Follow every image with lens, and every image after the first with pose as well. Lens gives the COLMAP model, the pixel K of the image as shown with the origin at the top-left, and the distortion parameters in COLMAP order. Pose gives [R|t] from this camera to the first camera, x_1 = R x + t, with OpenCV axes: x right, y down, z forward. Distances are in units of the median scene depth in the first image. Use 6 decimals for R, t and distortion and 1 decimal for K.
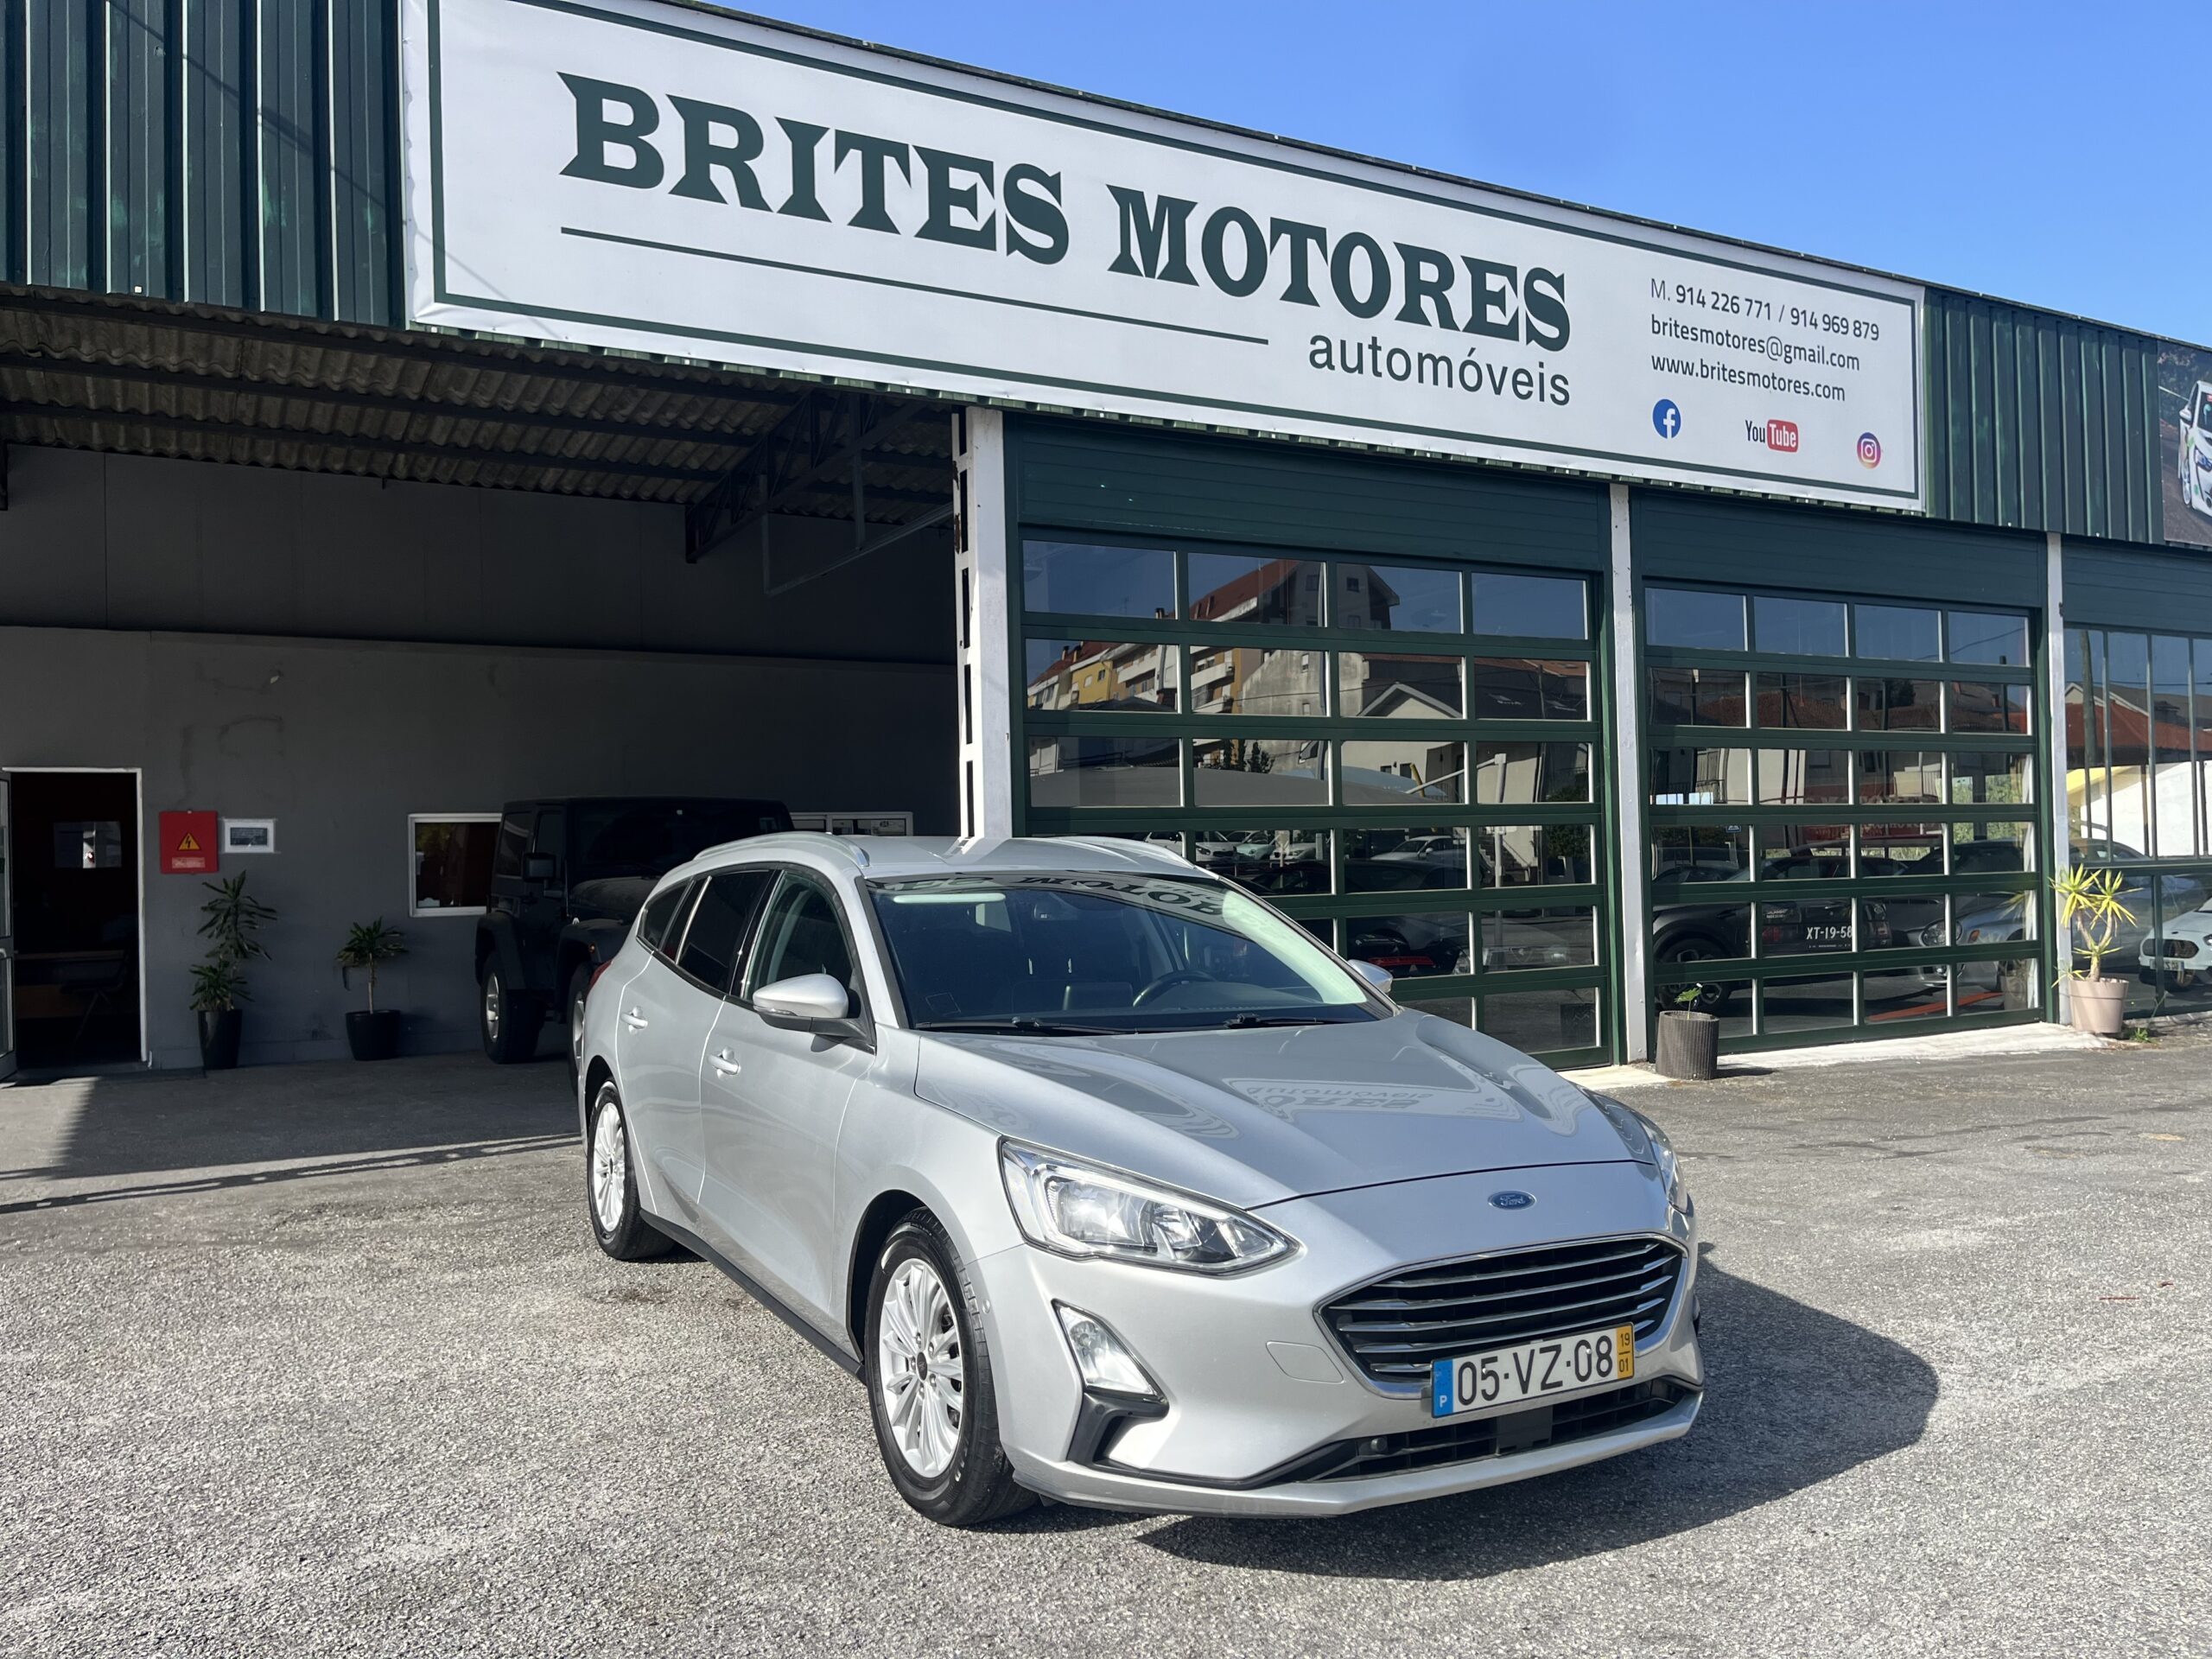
lens RADIAL K [[1723.1, 0, 1106.0], [0, 1723.1, 829.5], [0, 0, 1]] dist [0.026266, 0.000837]
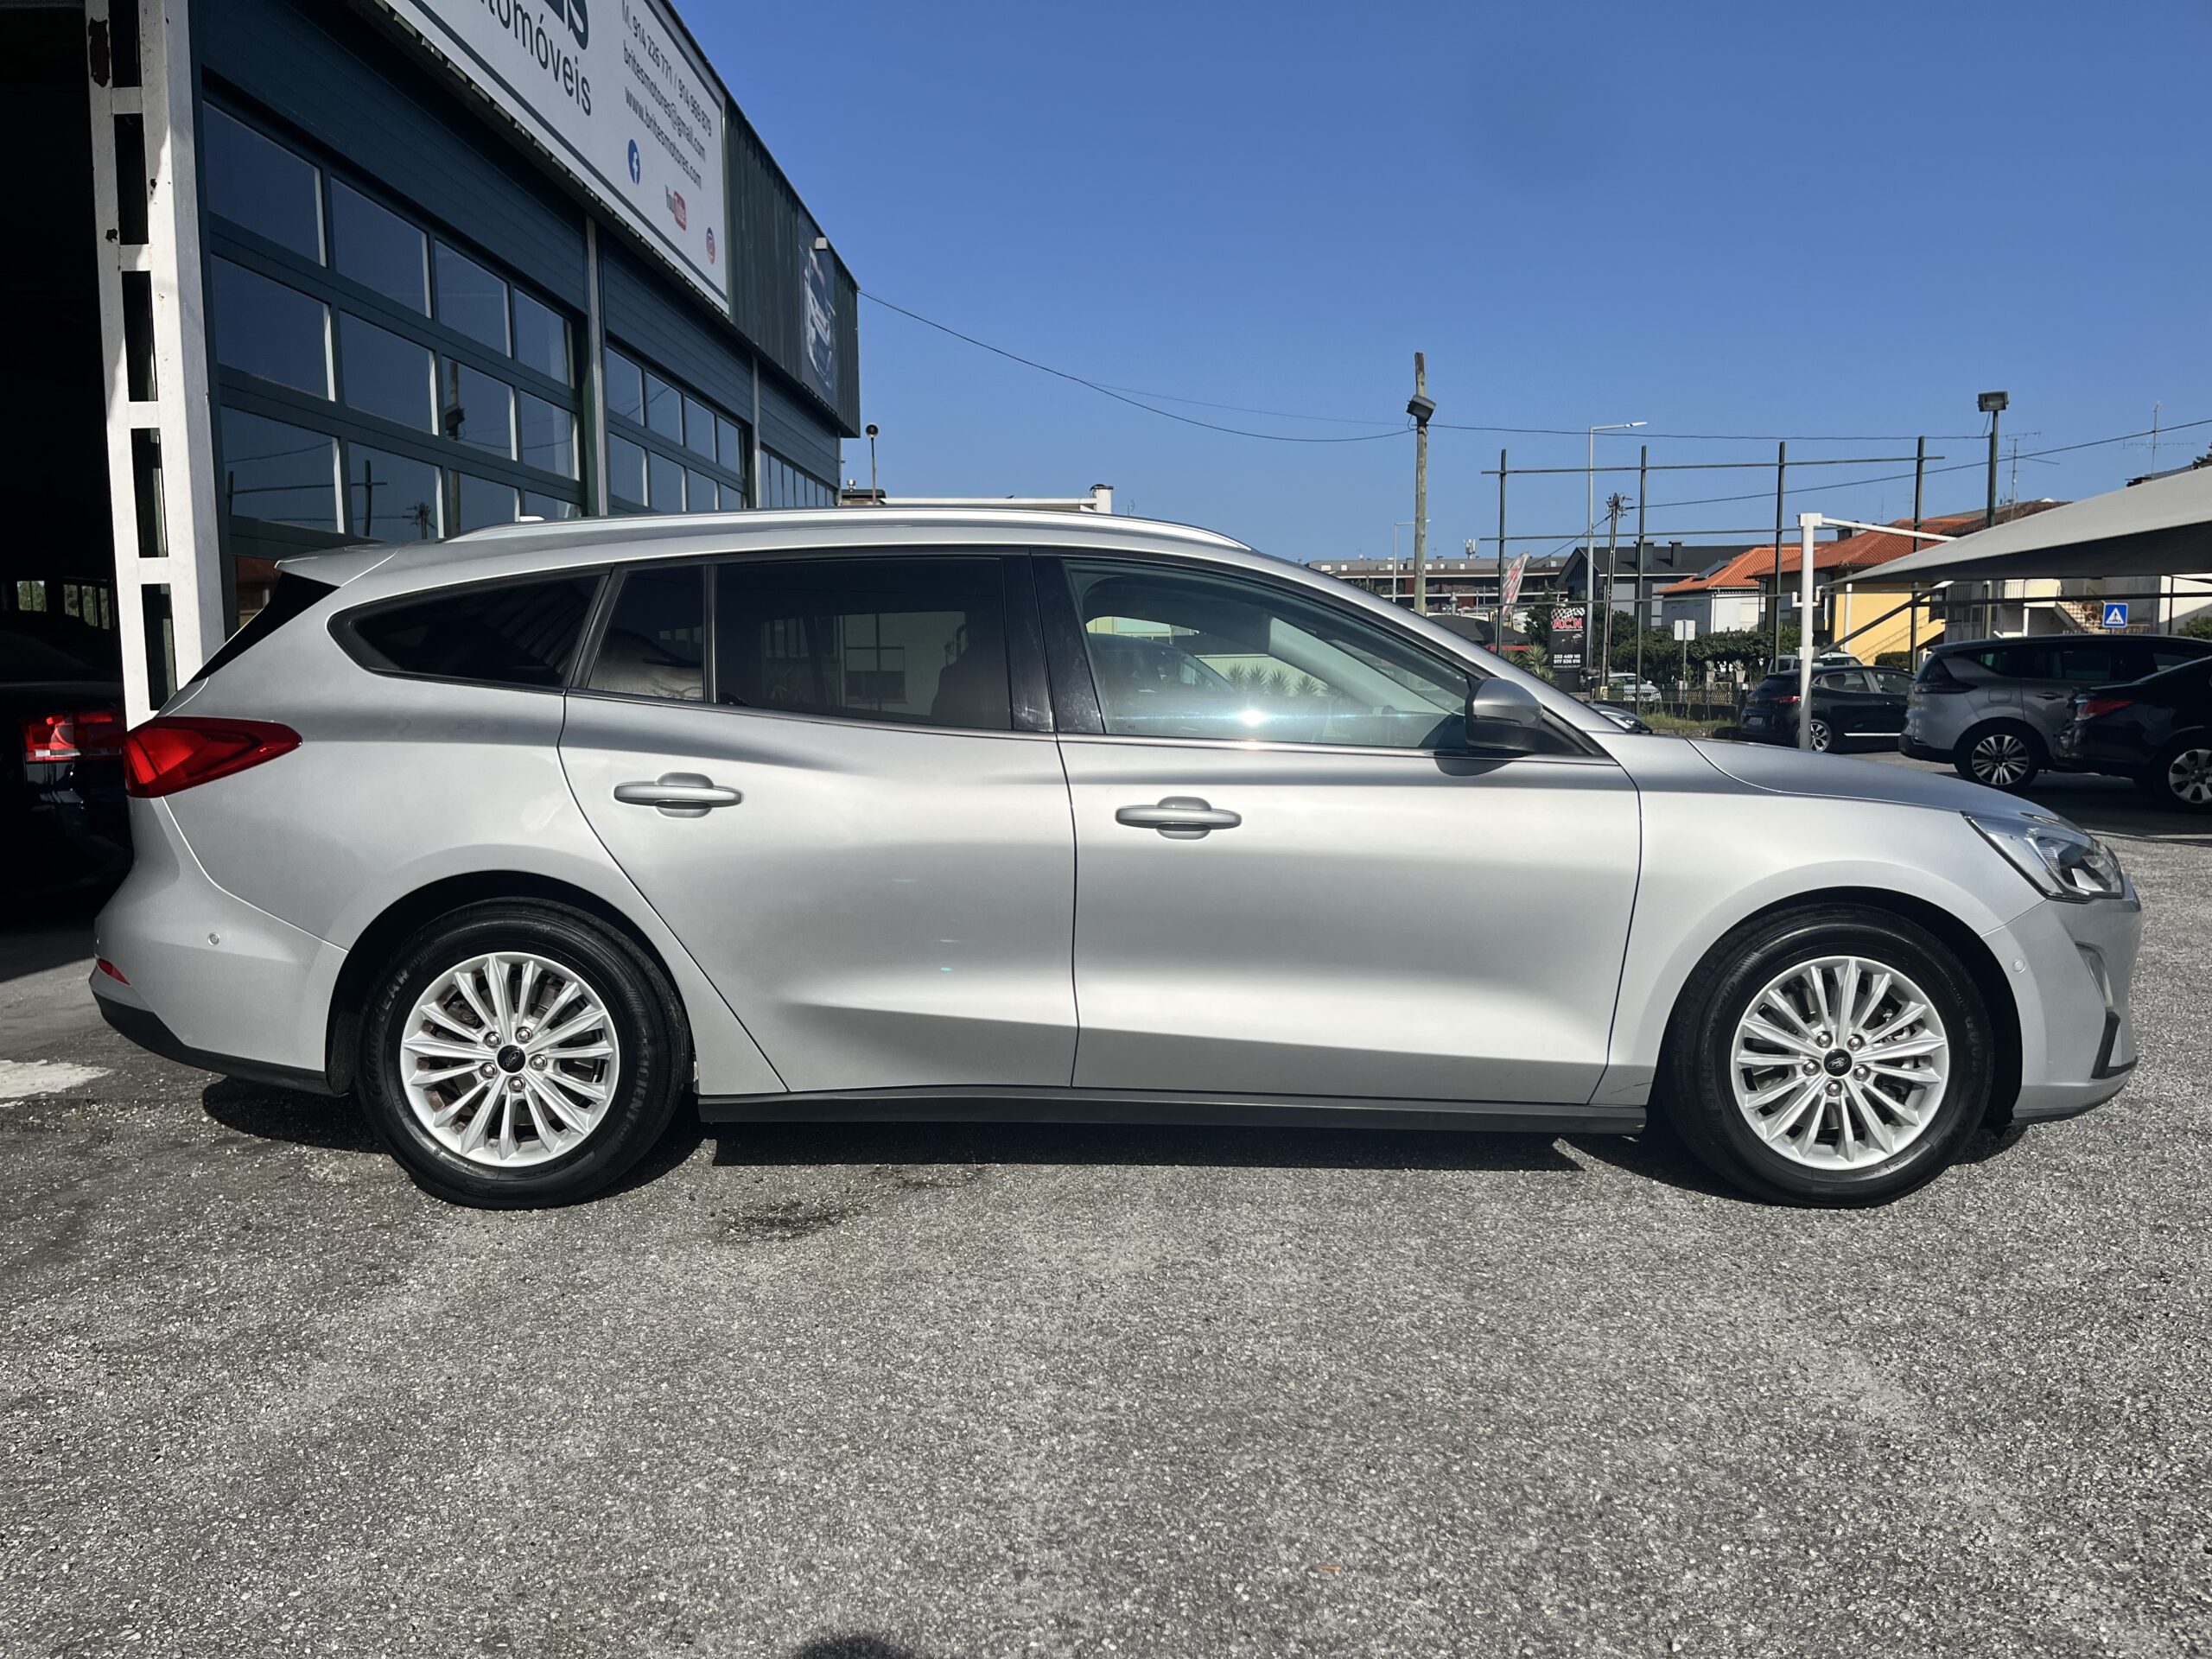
lens RADIAL K [[1707.6, 0, 1106.0], [0, 1707.6, 829.5], [0, 0, 1]] dist [0.032920, 0.001564]
pose [[0.481413, -0.068275, 0.873831, -1.031952], [-0.017439, 0.996018, 0.087430, 0.095659], [-0.876320, -0.057328, 0.478305, 0.825648]]
